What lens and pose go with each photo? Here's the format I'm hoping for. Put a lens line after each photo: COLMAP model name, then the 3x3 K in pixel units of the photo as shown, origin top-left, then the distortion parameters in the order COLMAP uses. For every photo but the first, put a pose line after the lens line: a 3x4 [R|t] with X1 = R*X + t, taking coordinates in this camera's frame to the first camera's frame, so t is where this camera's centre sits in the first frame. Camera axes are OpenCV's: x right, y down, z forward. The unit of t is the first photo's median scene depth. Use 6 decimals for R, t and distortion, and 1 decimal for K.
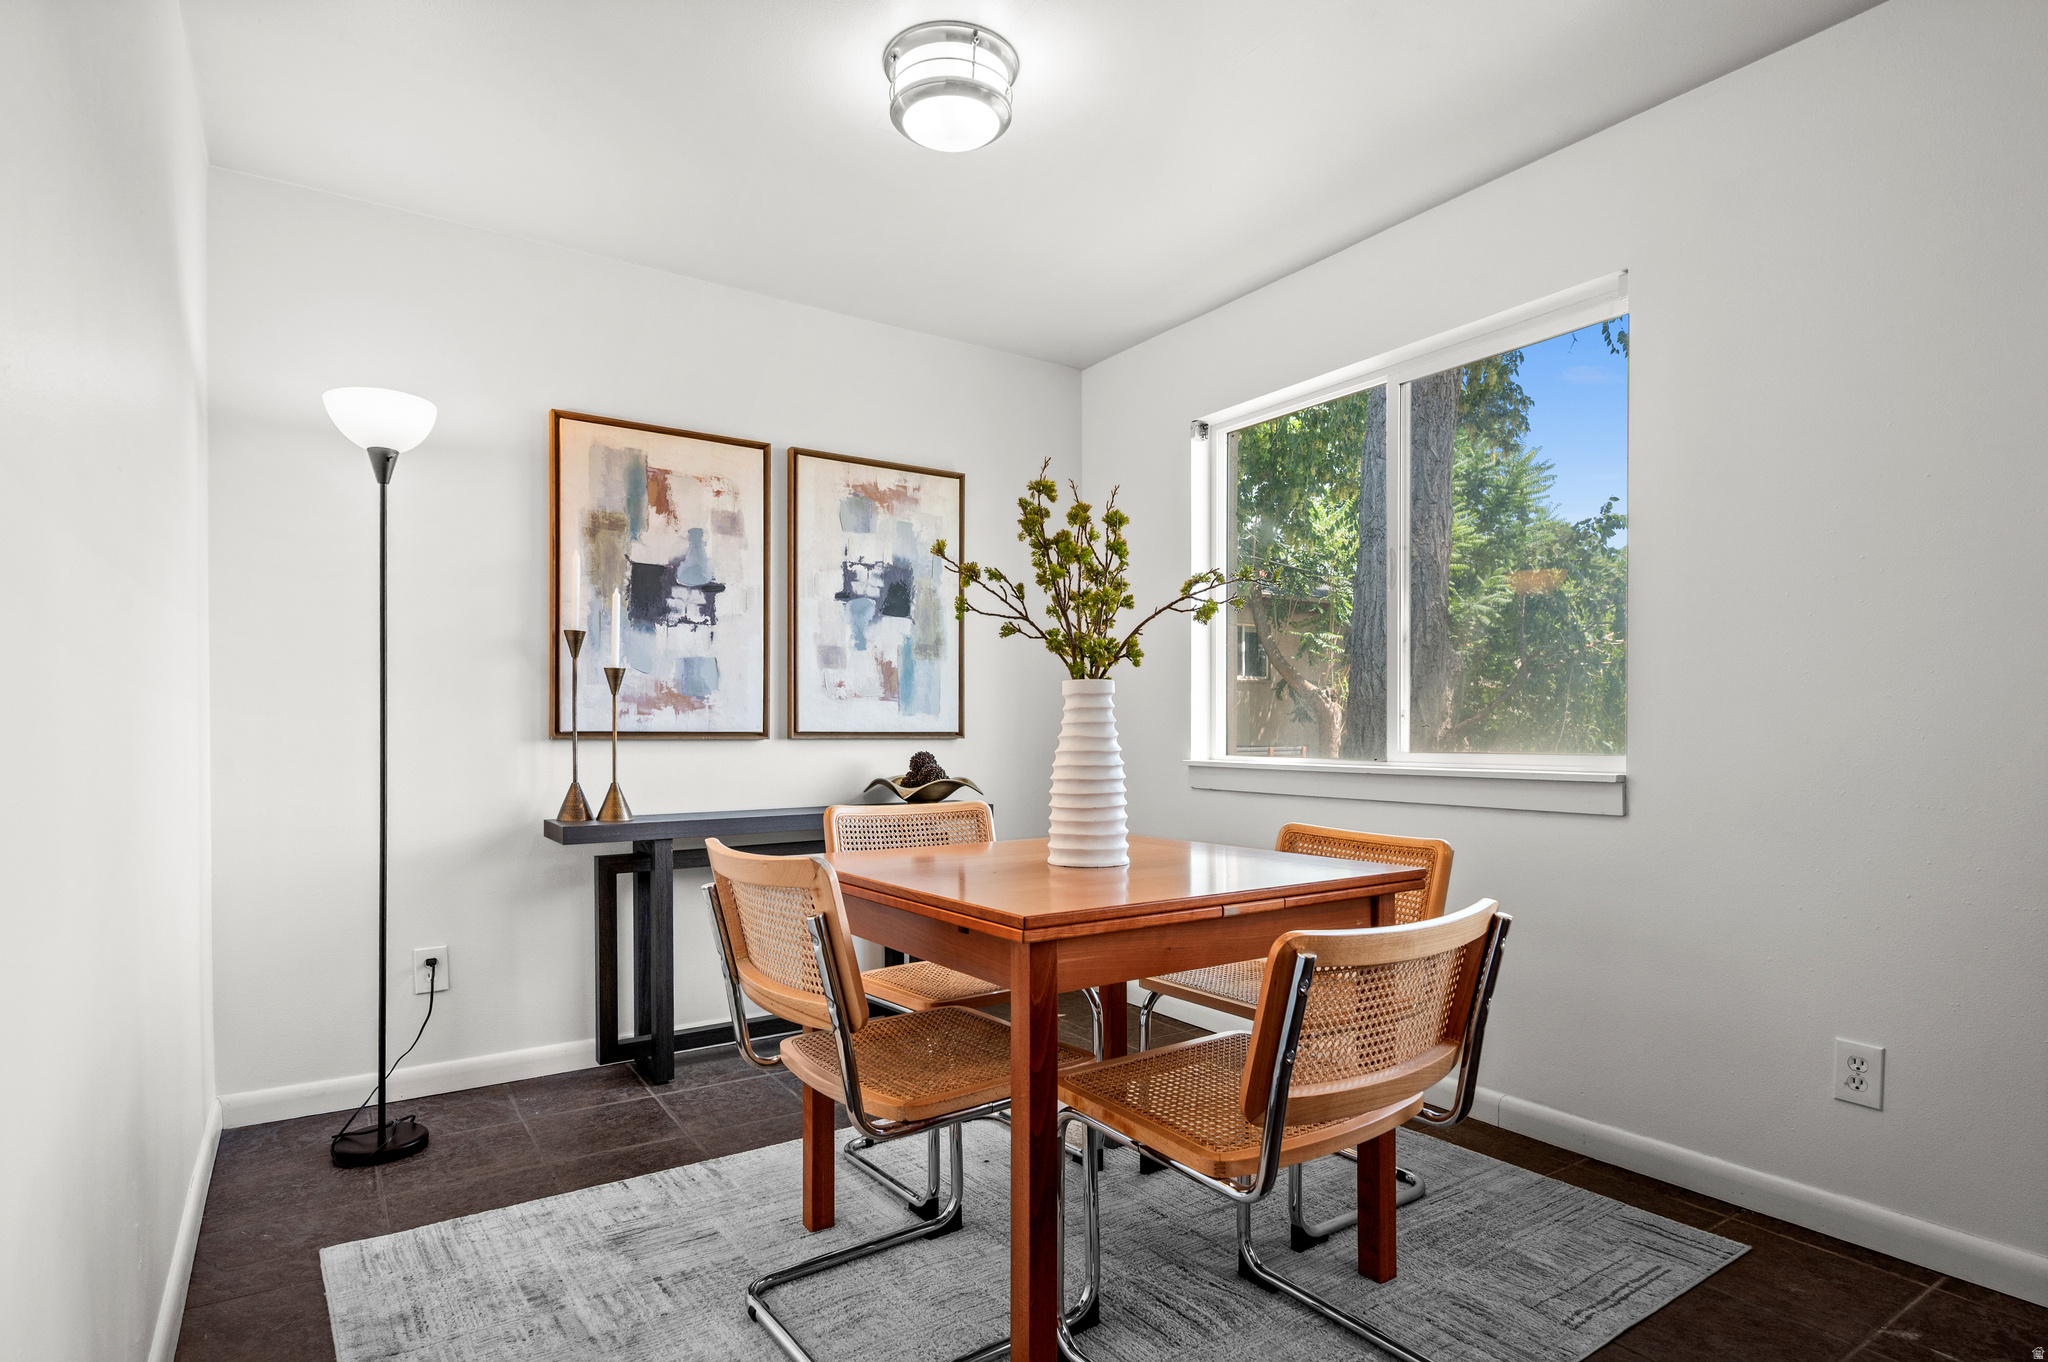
lens RADIAL K [[1055.9, 0, 1026.3], [0, 1055.9, 734.0], [0, 0, 1]] dist [0.001369, -0.000105]
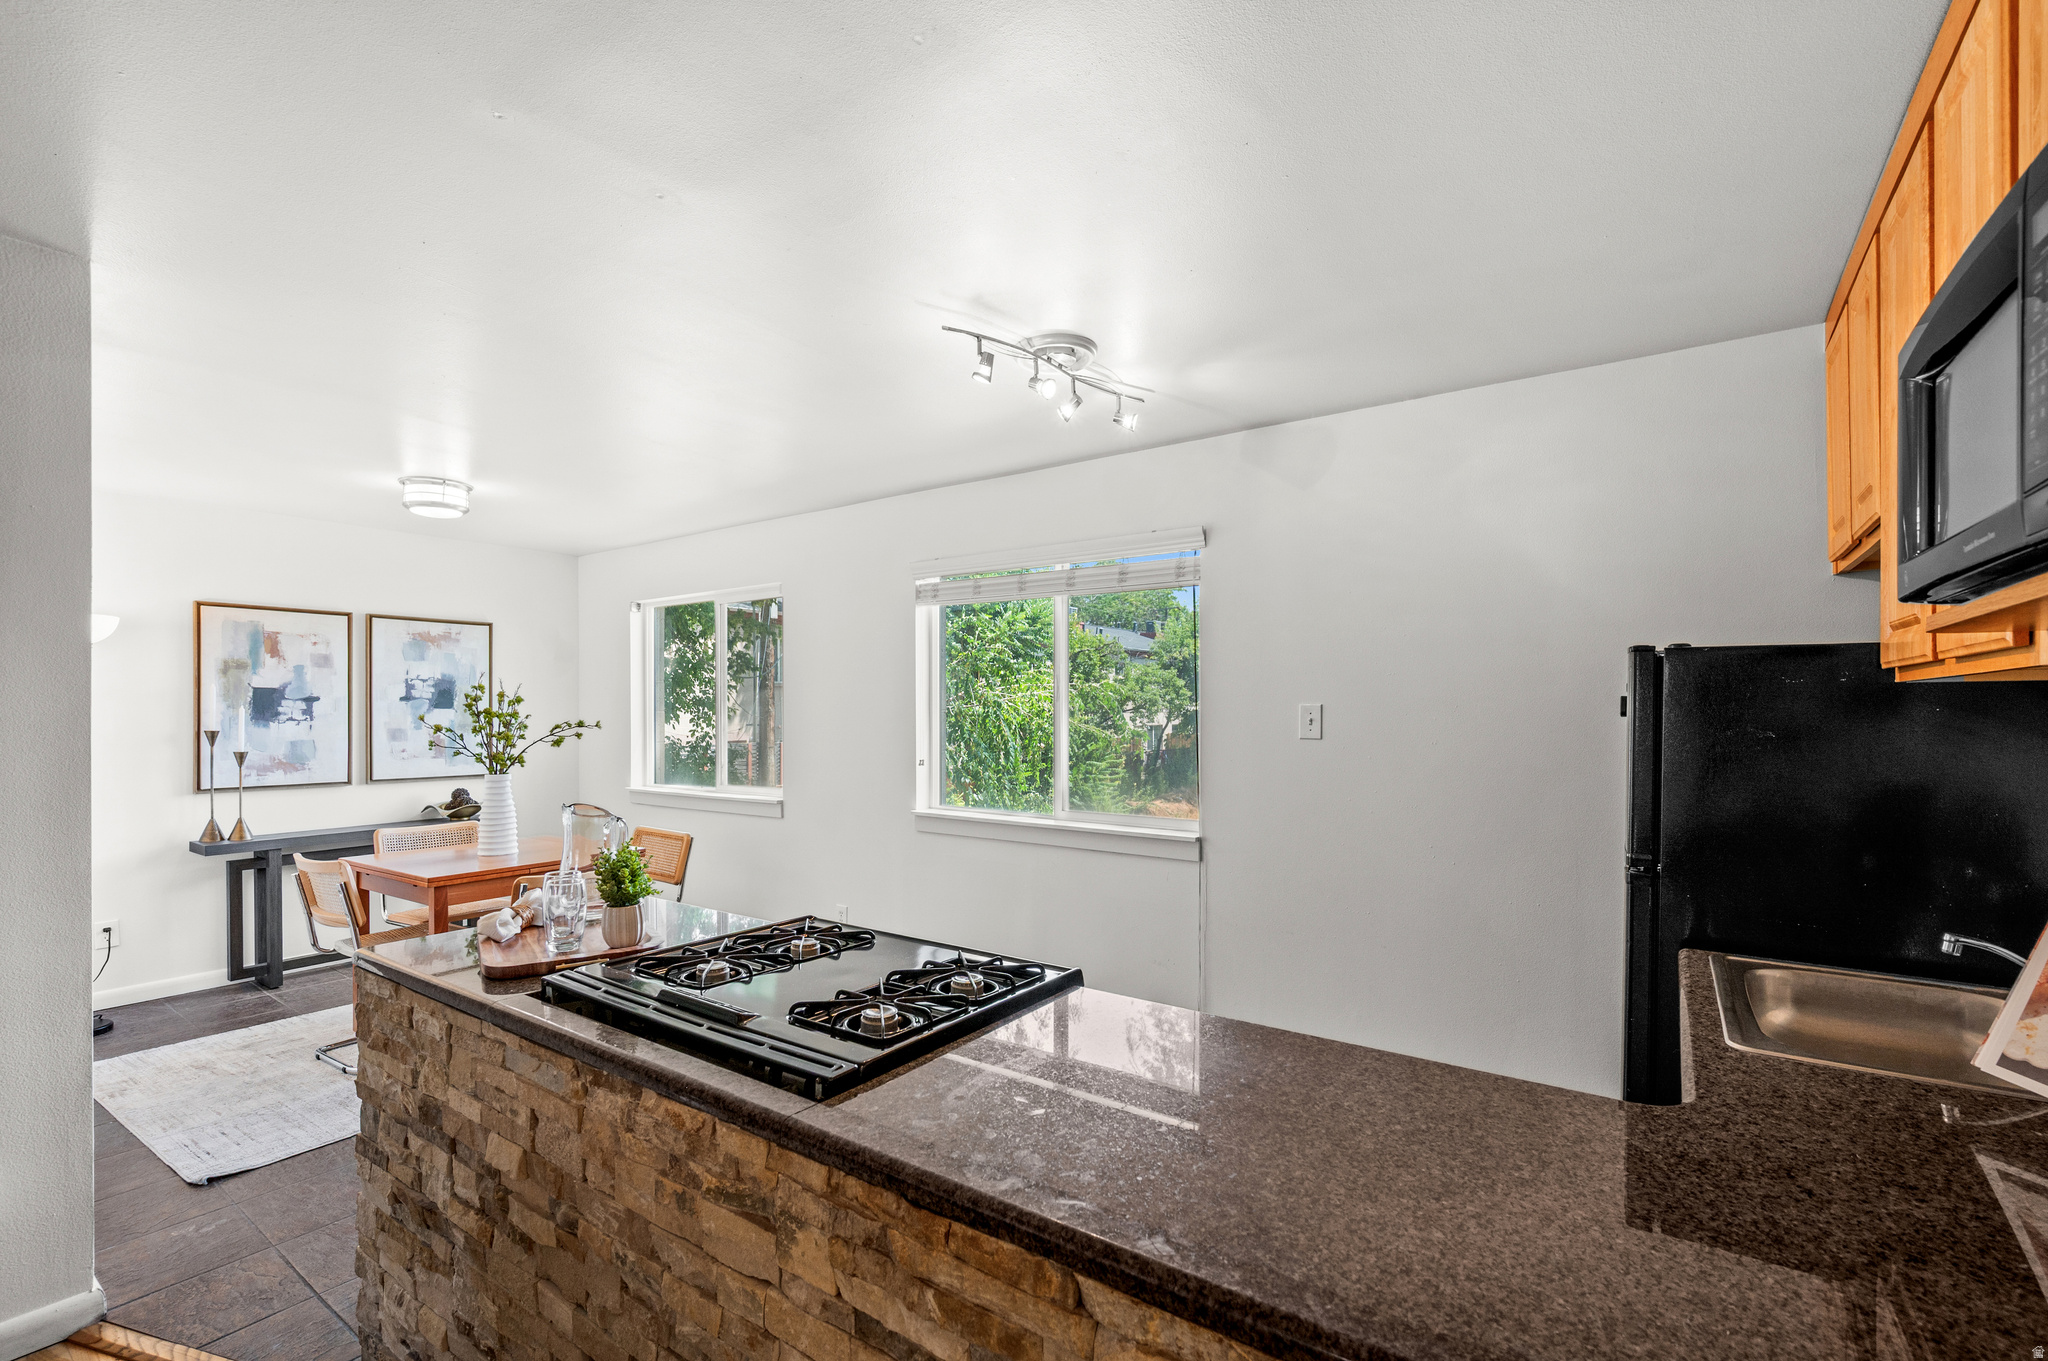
lens RADIAL K [[894.5, 0, 1022.4], [0, 894.5, 712.2], [0, 0, 1]] dist [-0.001881, -0.000487]
pose [[0.937593, -0.002540, 0.347725, 0.297426], [0.004386, 0.999980, -0.004520, -0.112526], [-0.347707, 0.005763, 0.937586, -0.803000]]
